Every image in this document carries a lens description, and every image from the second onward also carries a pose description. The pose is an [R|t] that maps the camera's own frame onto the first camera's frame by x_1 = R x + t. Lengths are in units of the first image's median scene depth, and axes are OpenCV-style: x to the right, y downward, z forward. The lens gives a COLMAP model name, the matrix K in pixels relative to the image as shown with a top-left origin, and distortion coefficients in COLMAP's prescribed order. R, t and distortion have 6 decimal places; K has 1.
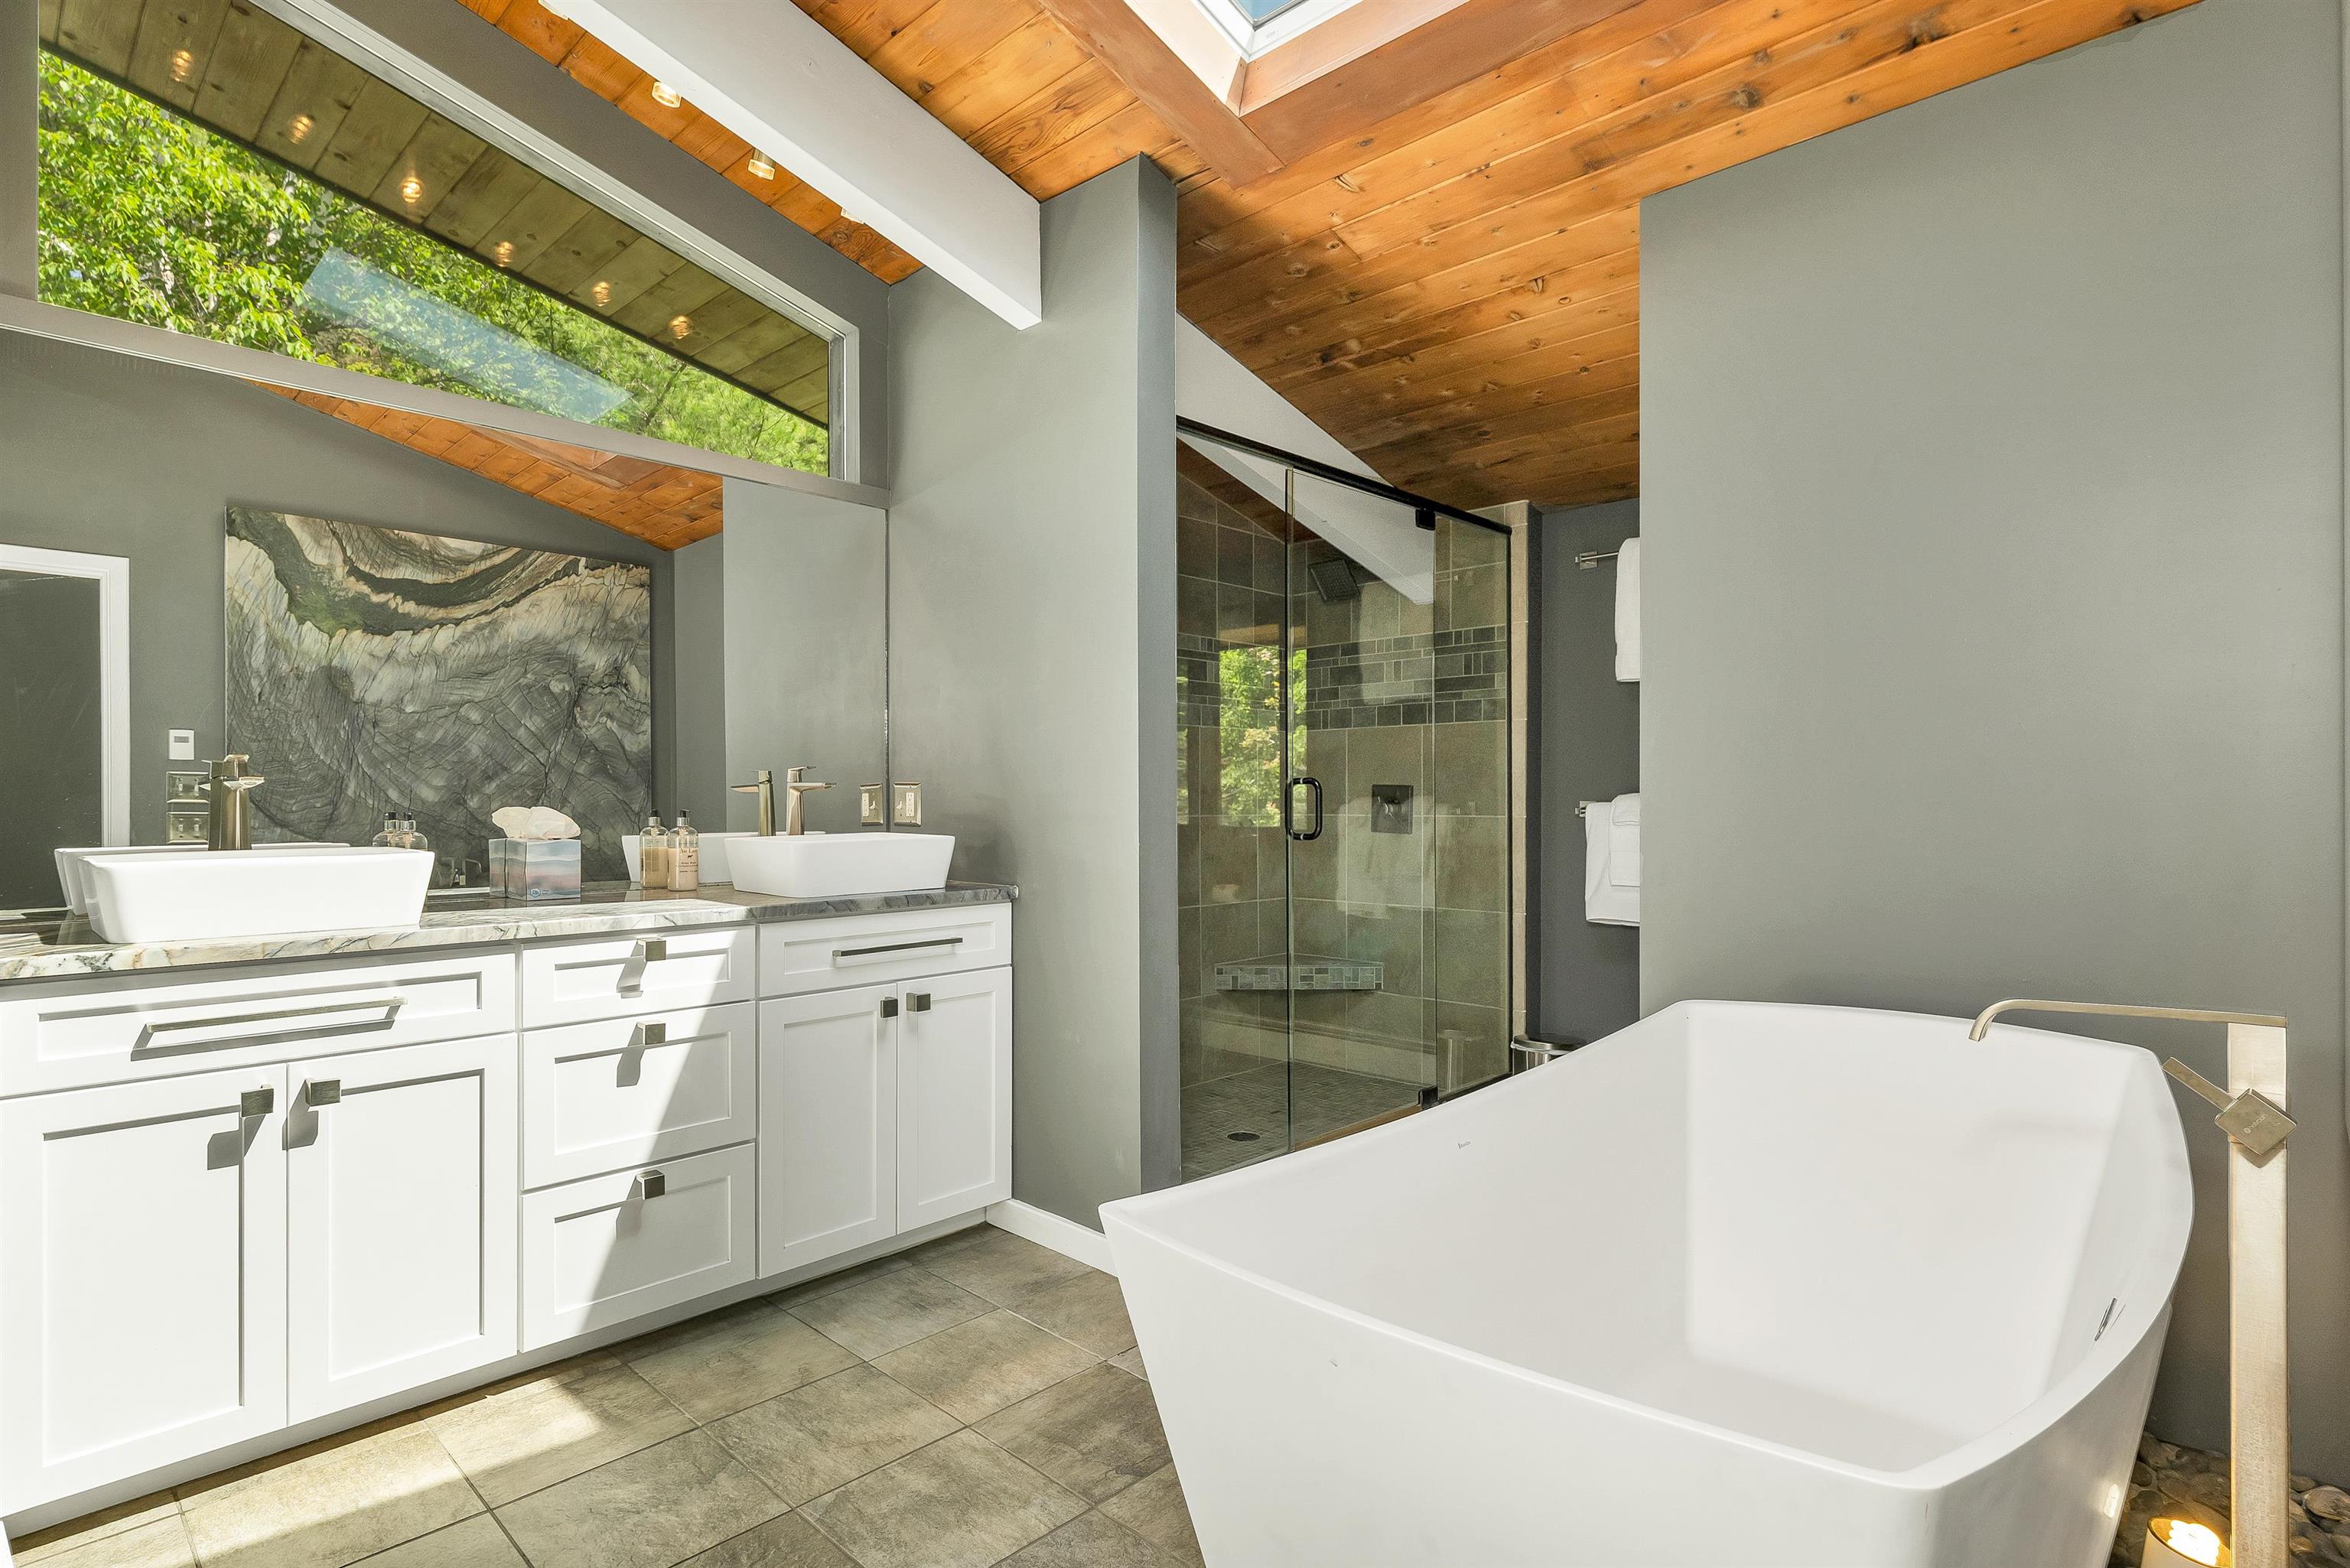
lens RADIAL K [[1154.1, 0, 1177.6], [0, 1154.1, 798.0], [0, 0, 1]] dist [0.004665, -0.000444]
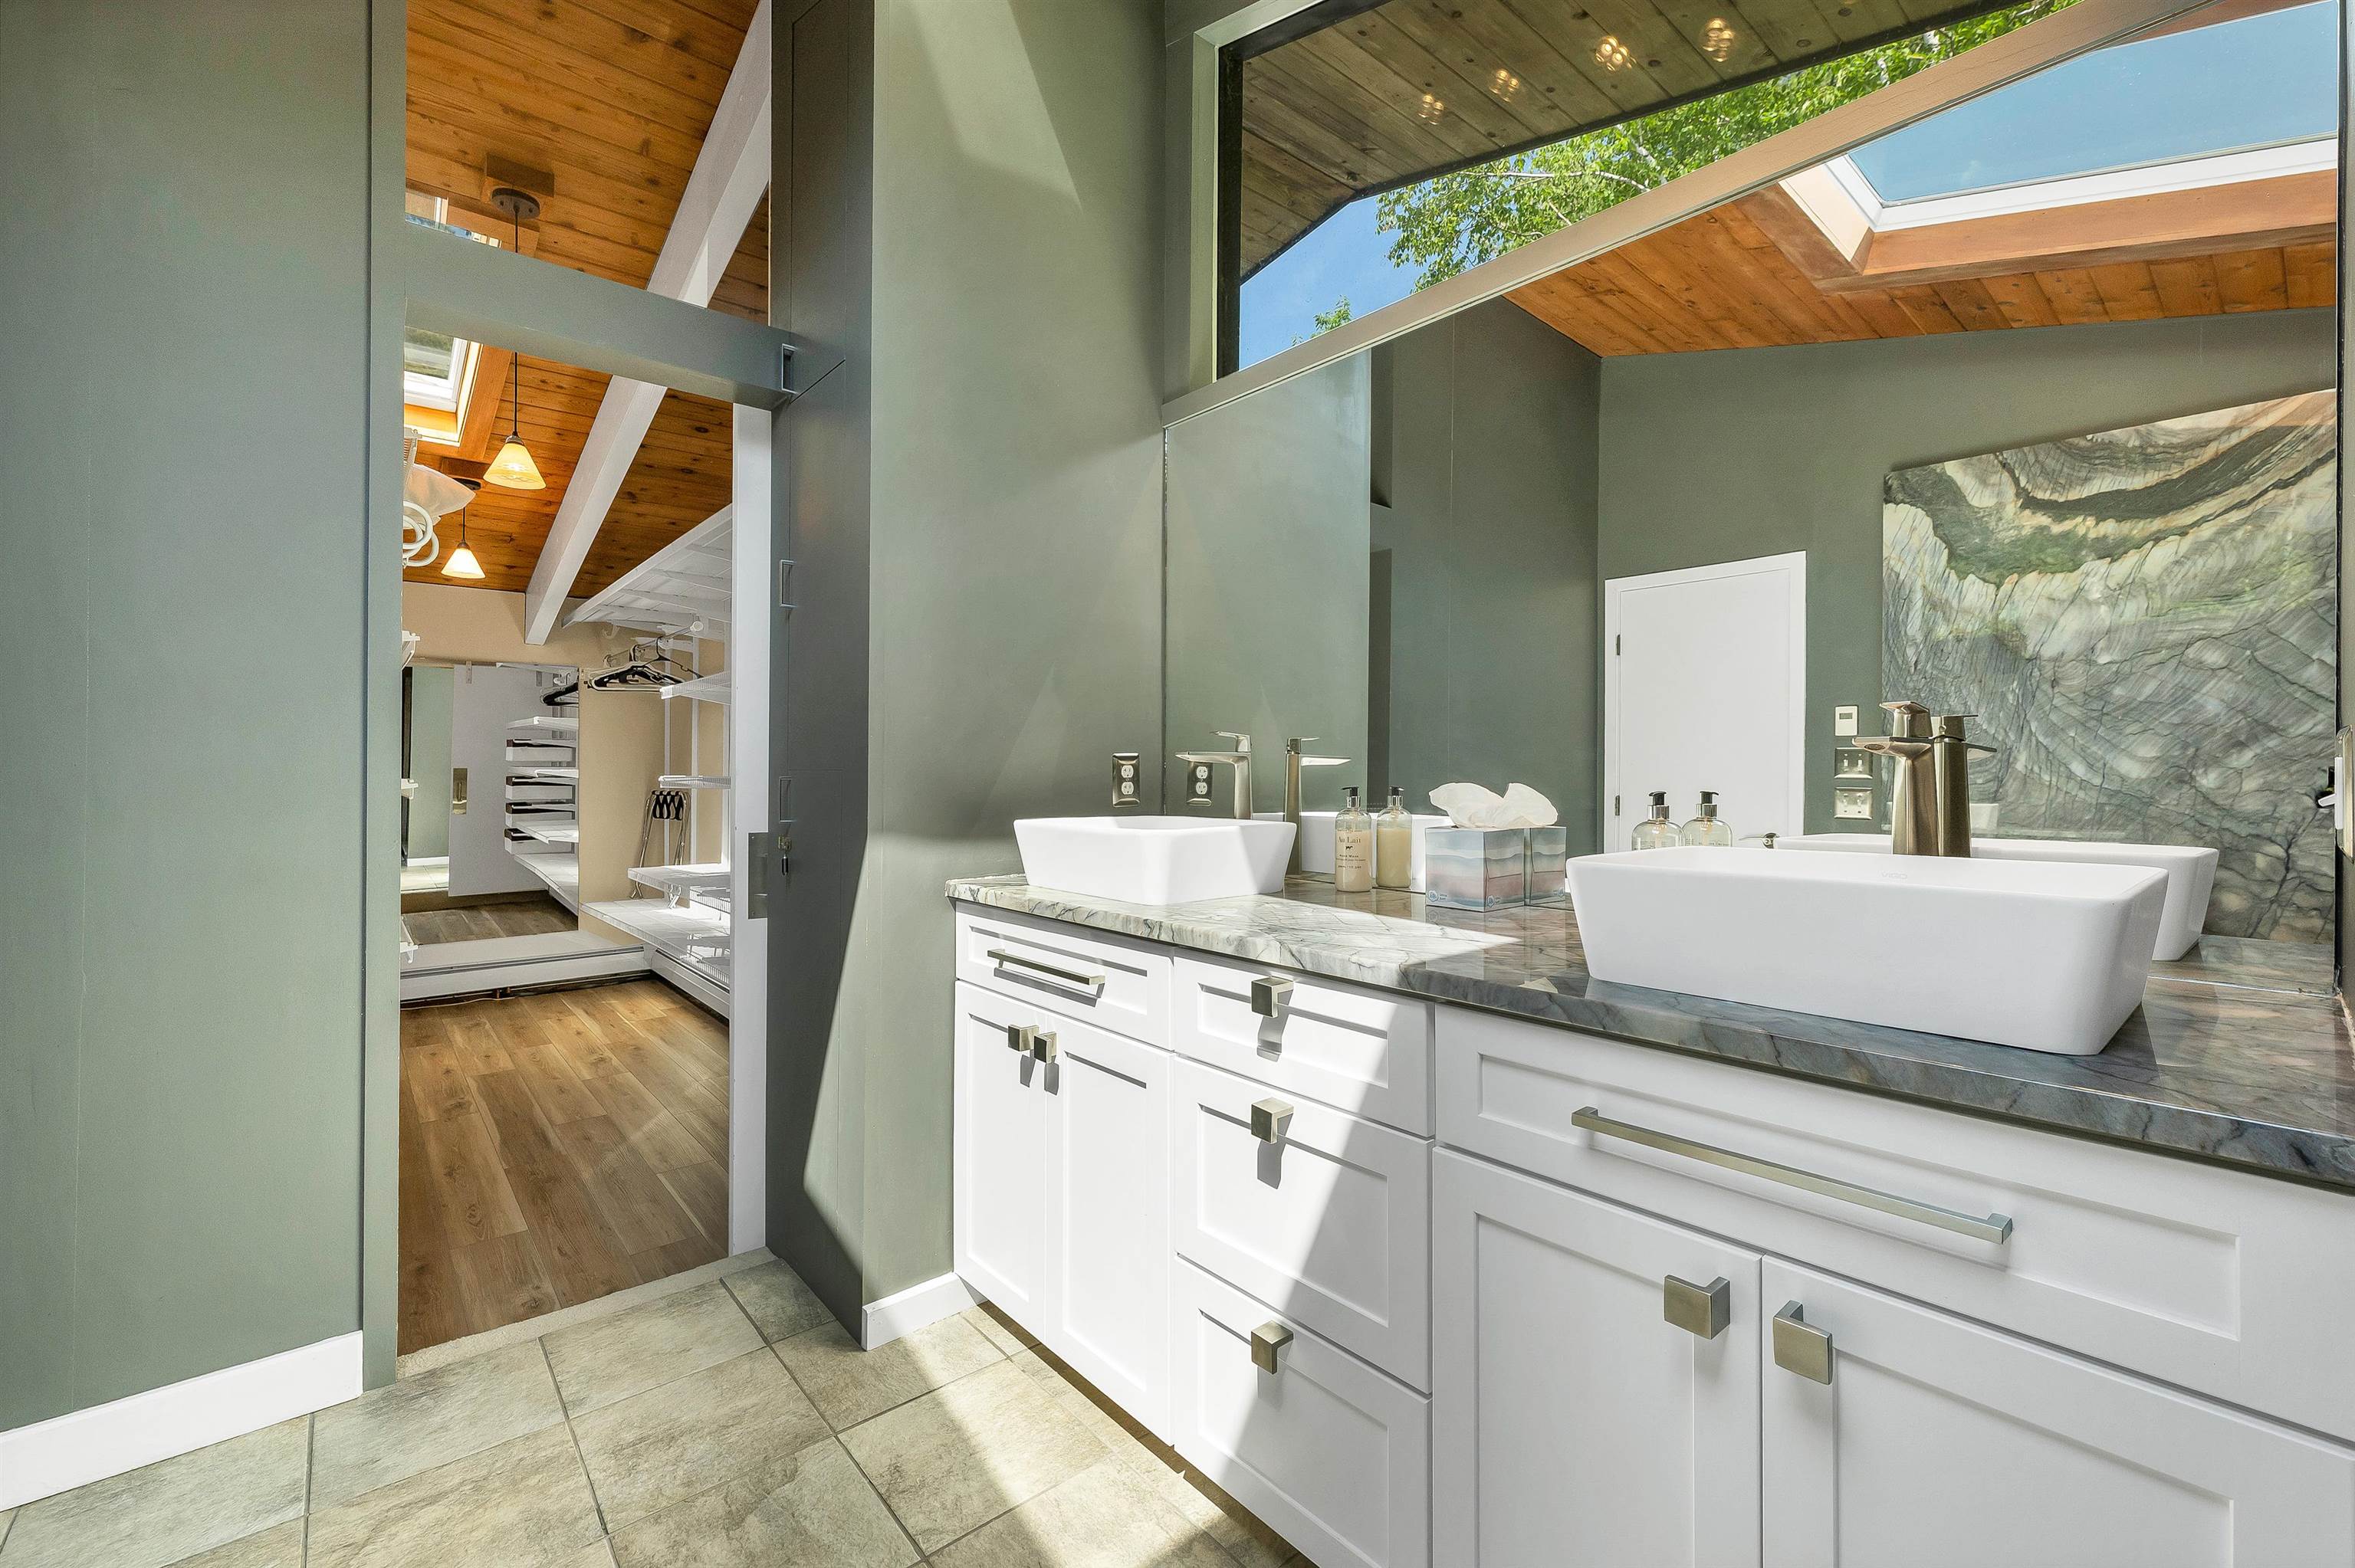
lens RADIAL K [[973.2, 0, 1190.4], [0, 973.2, 771.7], [0, 0, 1]] dist [0.007426, 0.000842]
pose [[-0.096875, -0.001648, -0.995295, 0.047718], [-0.001333, 0.999998, -0.001526, 0.000612], [0.995296, 0.001179, -0.096877, 0.423413]]
